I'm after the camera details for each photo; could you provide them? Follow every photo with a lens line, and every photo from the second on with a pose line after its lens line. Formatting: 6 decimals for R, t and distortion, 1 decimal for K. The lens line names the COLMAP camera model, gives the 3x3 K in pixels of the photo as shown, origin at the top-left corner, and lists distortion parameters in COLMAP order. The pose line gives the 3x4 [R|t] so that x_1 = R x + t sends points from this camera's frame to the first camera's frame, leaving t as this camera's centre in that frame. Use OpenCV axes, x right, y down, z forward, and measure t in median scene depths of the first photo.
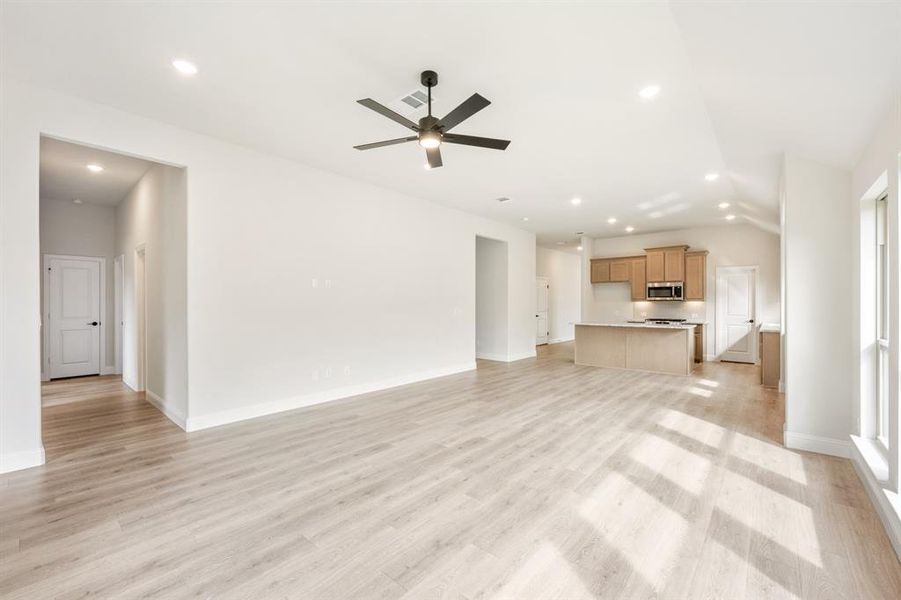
lens RADIAL K [[368.4, 0, 452.1], [0, 368.4, 303.1], [0, 0, 1]] dist [0.001560, -0.000110]
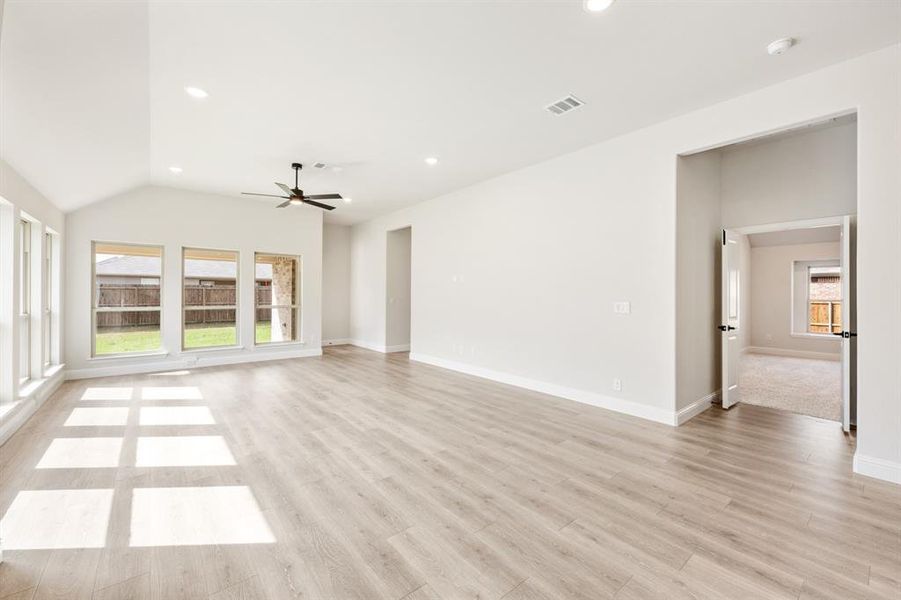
lens RADIAL K [[368.4, 0, 451.4], [0, 368.4, 293.8], [0, 0, 1]] dist [0.001560, -0.000110]
pose [[-0.171102, -0.005401, -0.985239, 2.883879], [-0.003171, 0.999983, -0.004931, 0.024652], [0.985248, 0.002281, -0.171116, 3.781910]]
